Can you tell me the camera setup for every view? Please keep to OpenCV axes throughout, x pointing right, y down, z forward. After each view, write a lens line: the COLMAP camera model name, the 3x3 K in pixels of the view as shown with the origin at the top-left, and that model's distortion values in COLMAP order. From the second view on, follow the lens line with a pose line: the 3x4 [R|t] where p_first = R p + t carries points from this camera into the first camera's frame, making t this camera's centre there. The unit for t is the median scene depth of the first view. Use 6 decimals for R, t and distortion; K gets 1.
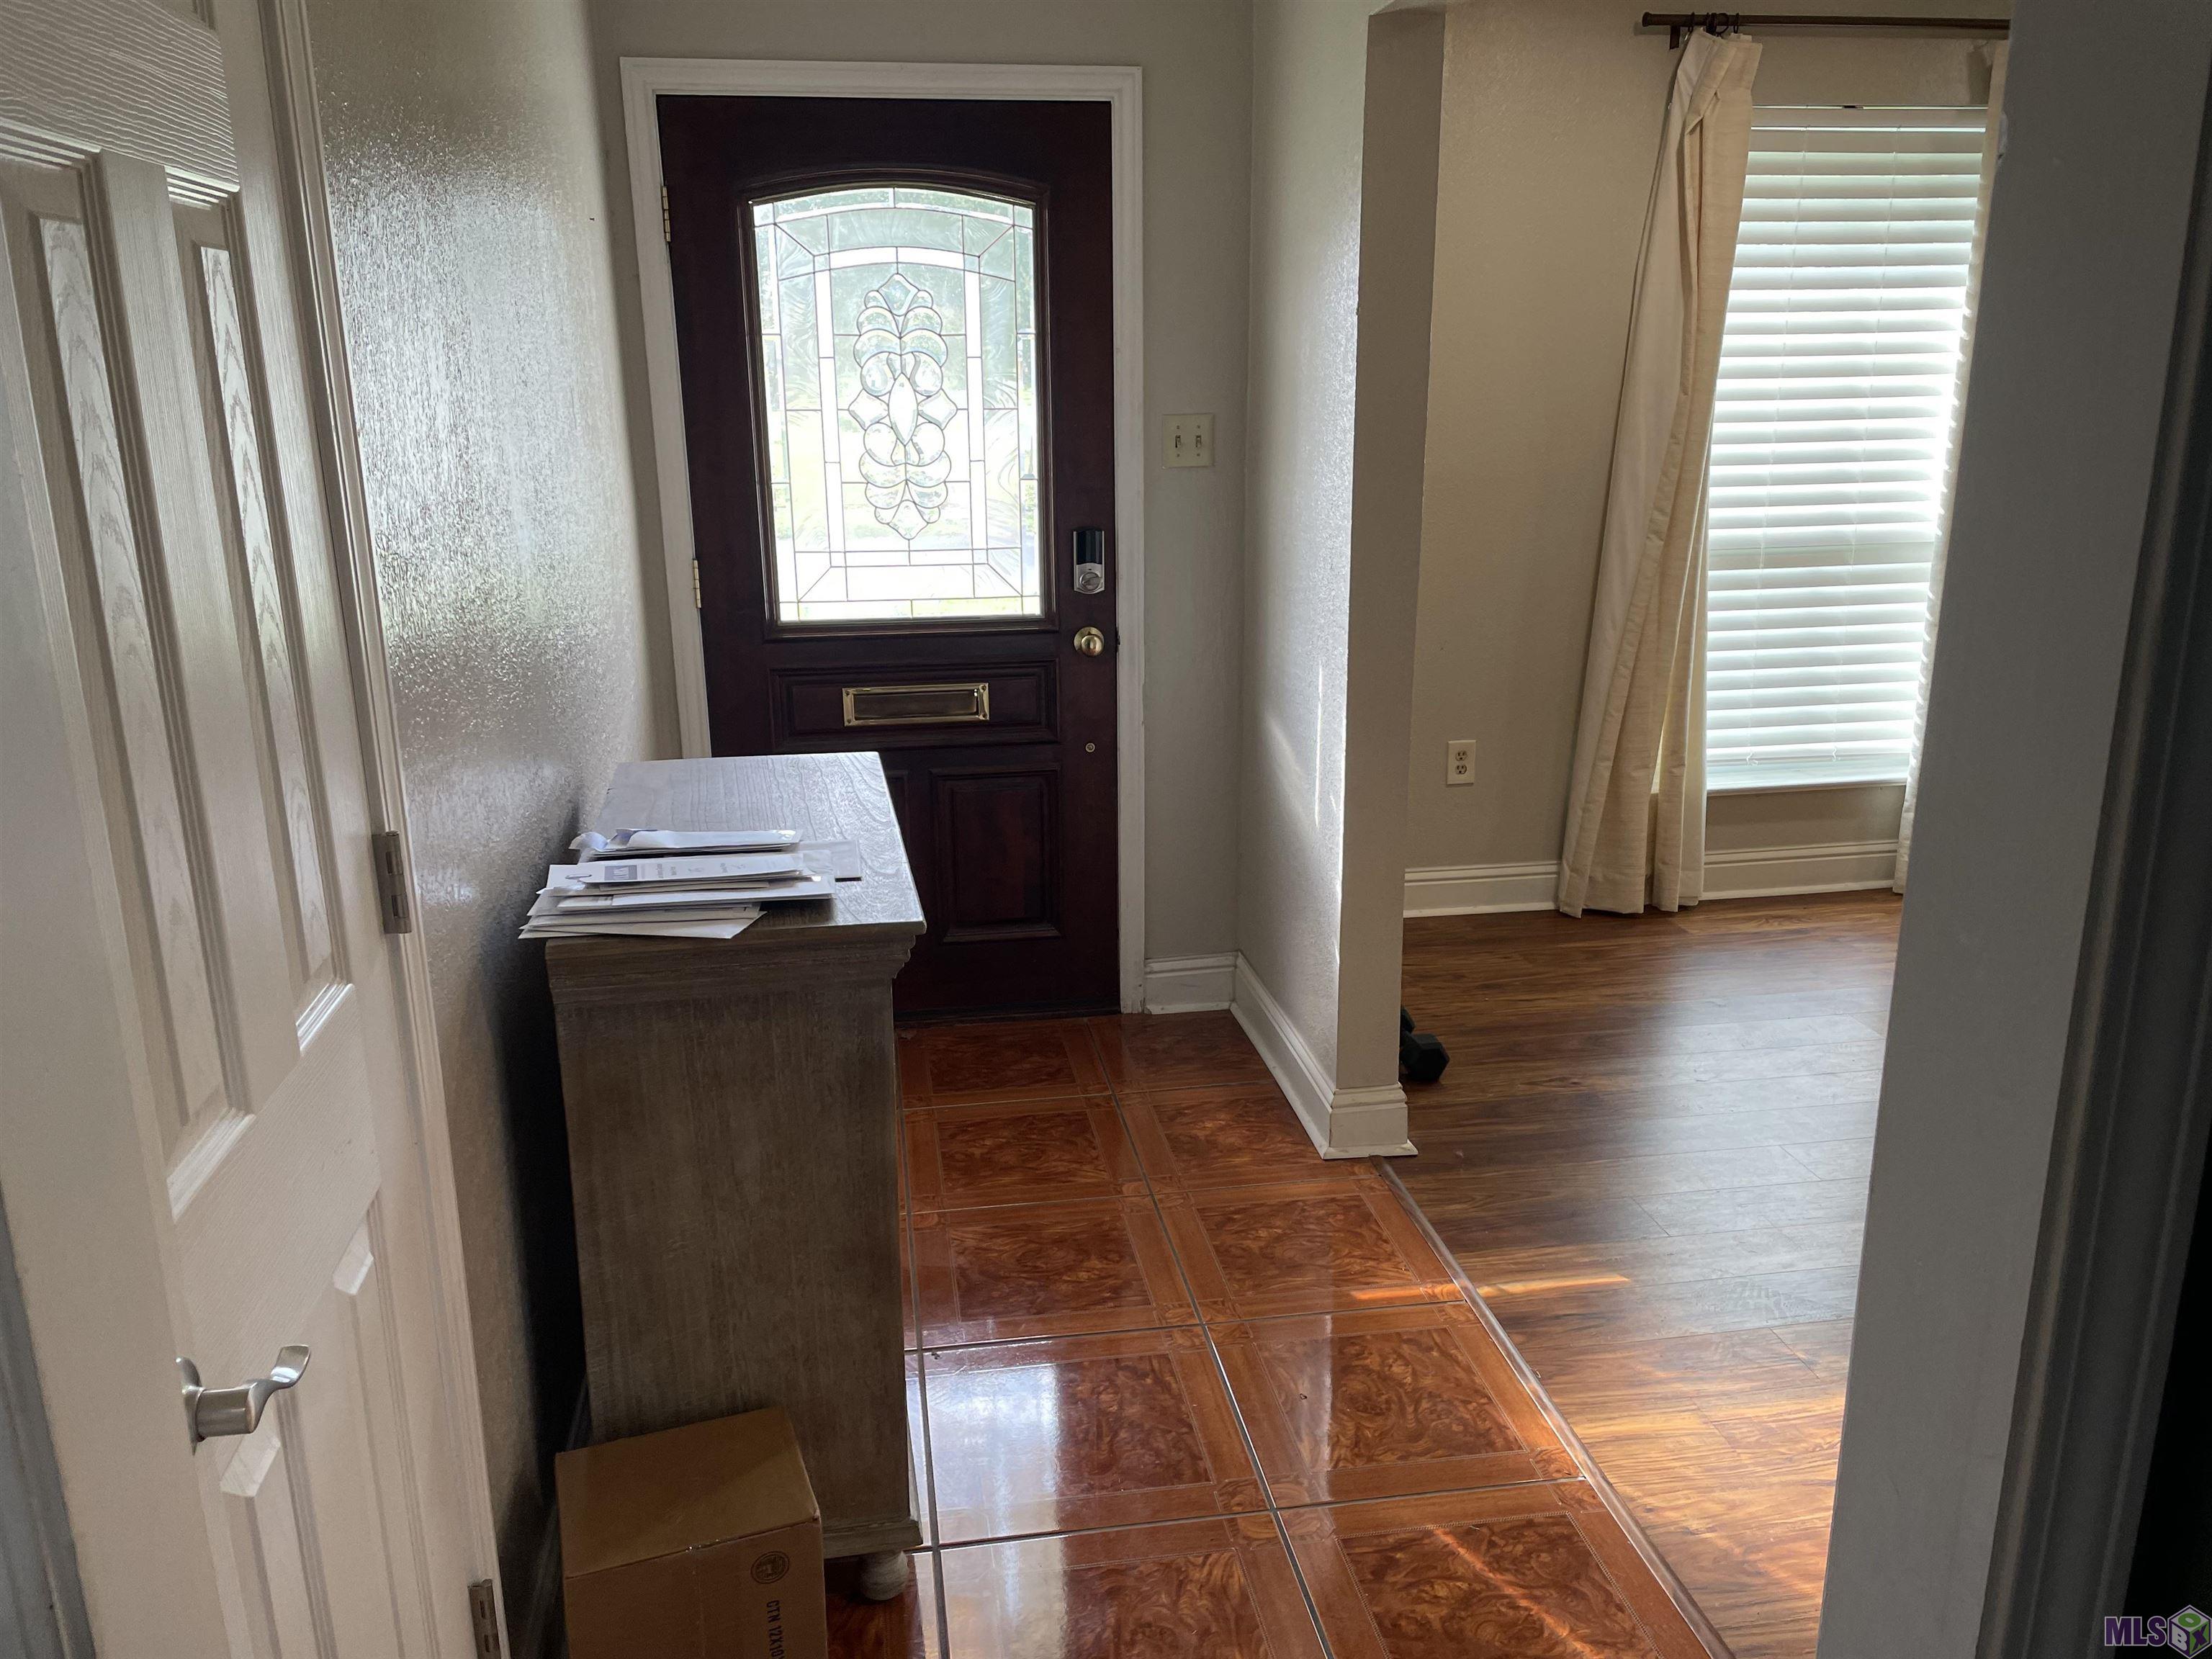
lens RADIAL K [[1649.8, 0, 1106.0], [0, 1649.8, 829.5], [0, 0, 1]] dist [-0.007885, -0.000611]
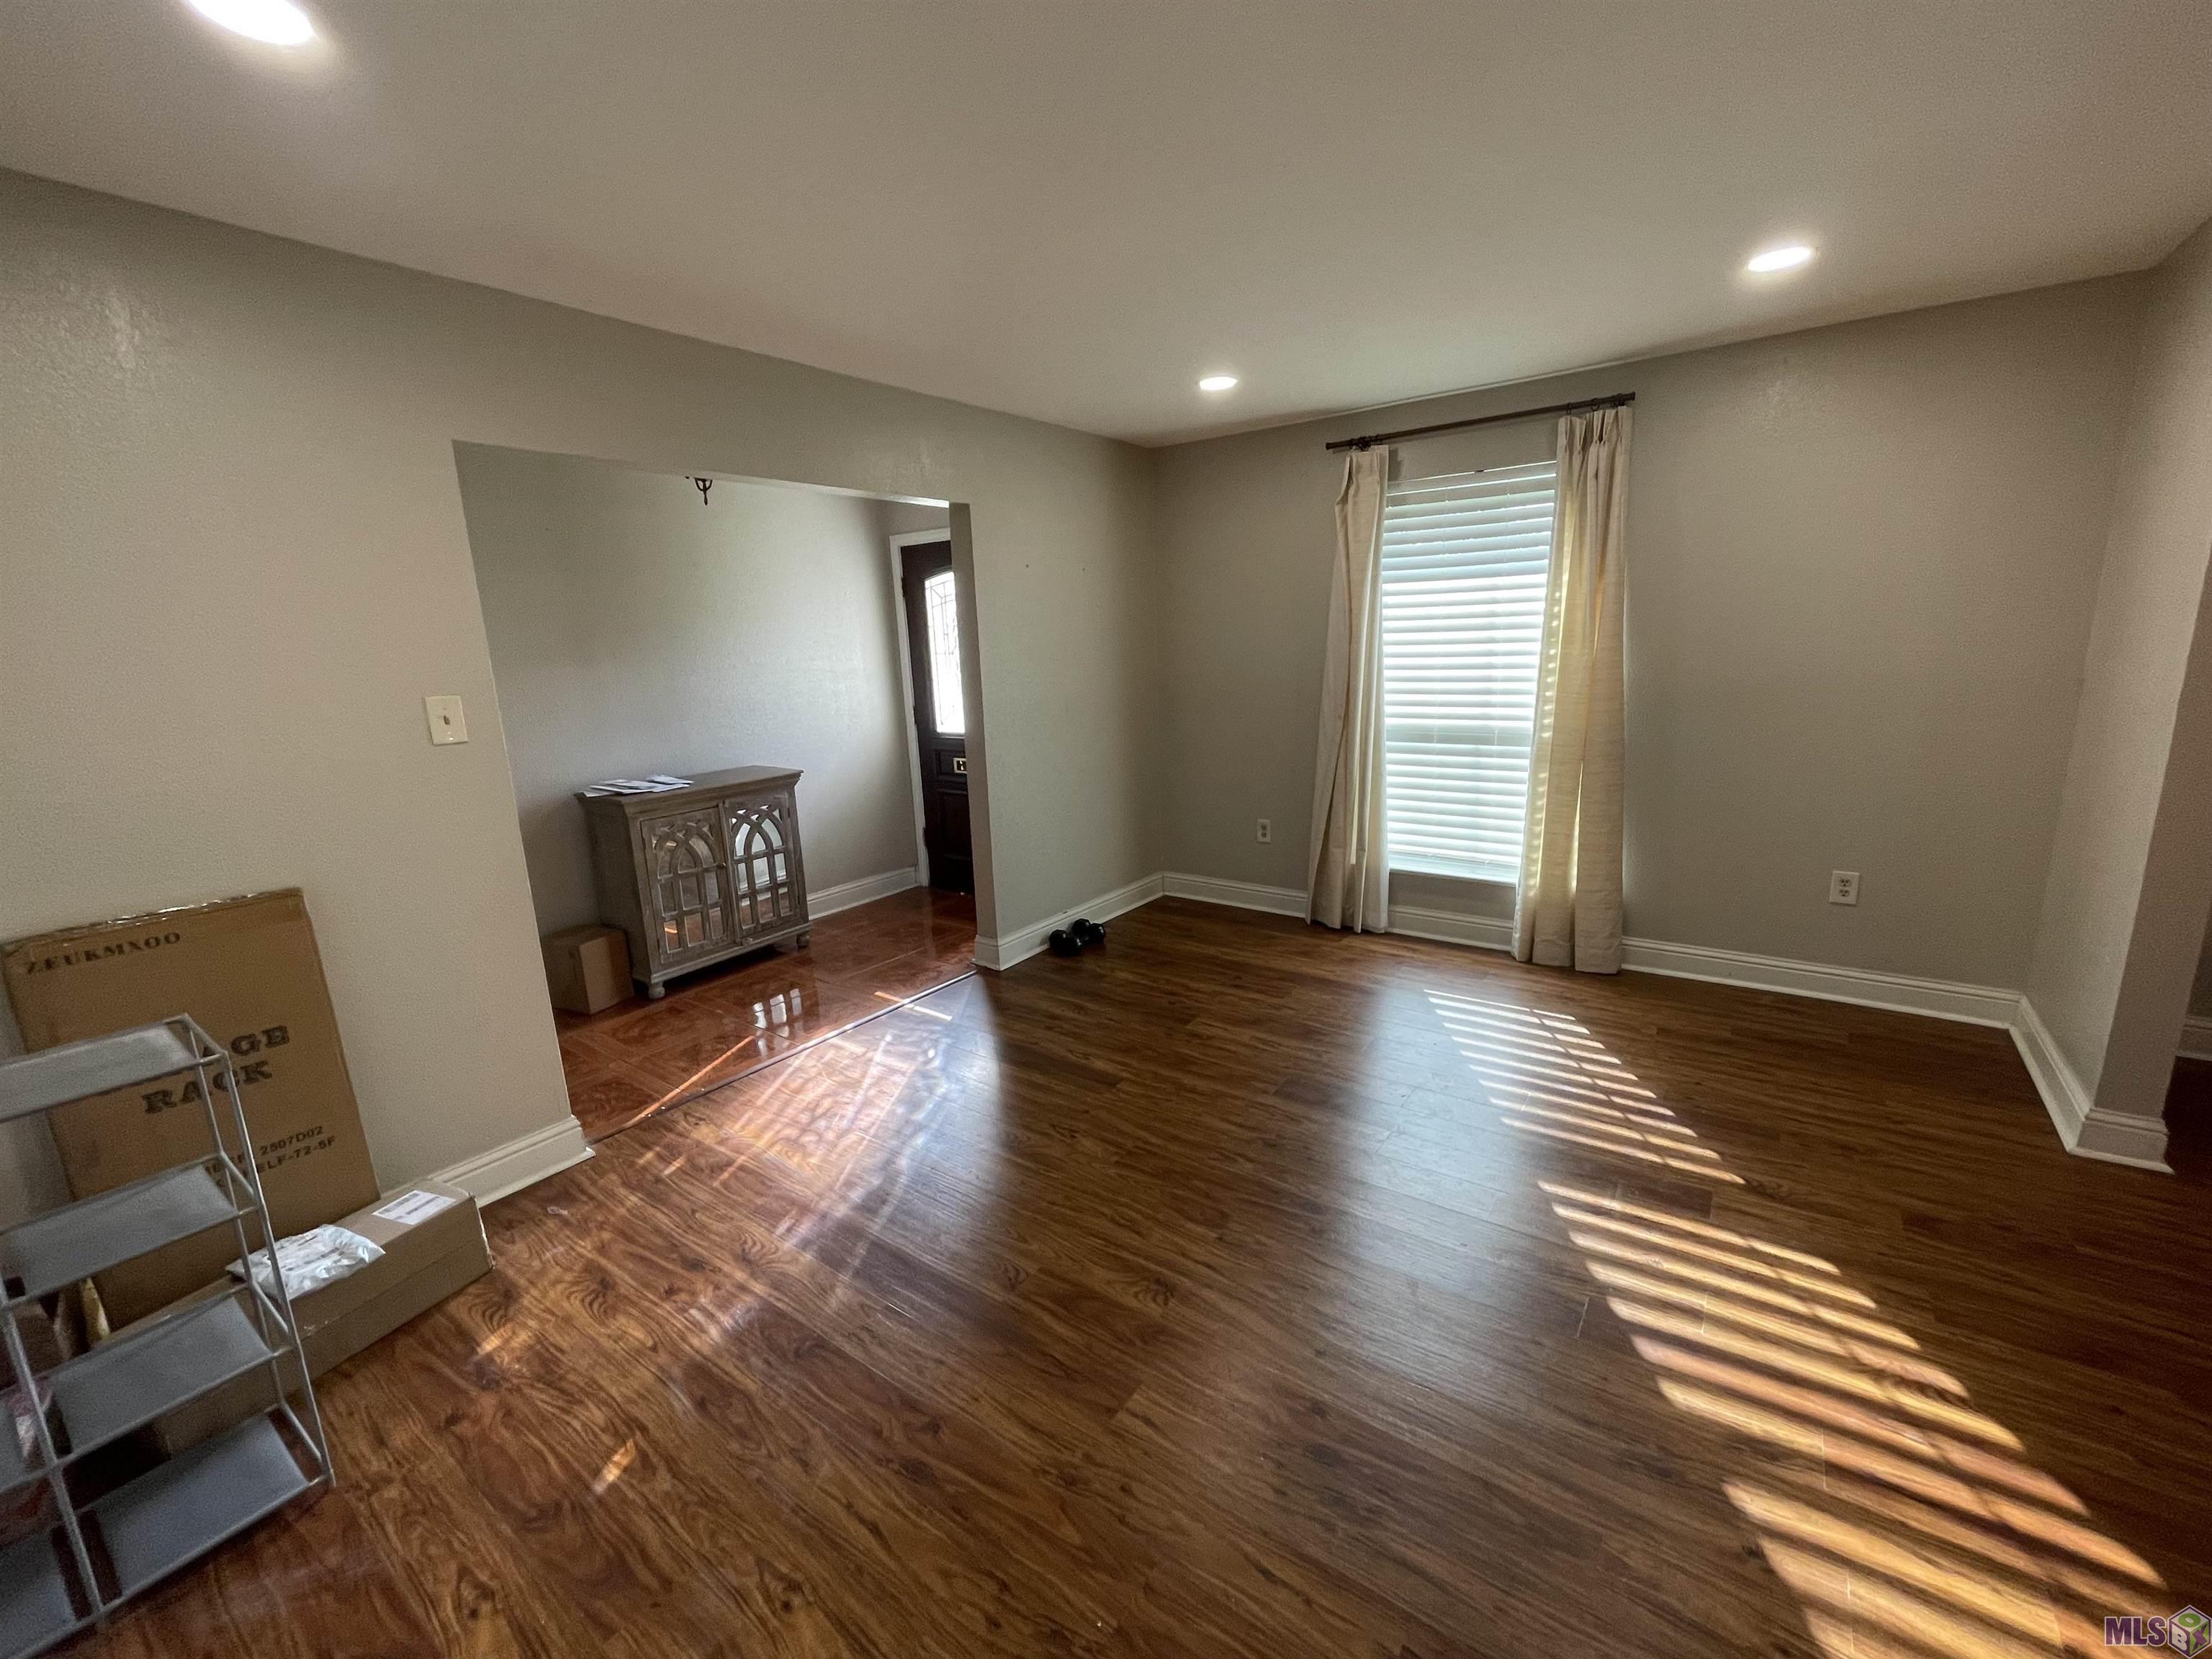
lens RADIAL K [[908.1, 0, 1106.0], [0, 908.1, 829.5], [0, 0, 1]] dist [-0.000186, -0.000922]
pose [[0.713365, 0.140685, -0.686526, 0.814056], [-0.159462, 0.986530, 0.036466, -0.051827], [0.682409, 0.083462, 0.726190, 0.100928]]
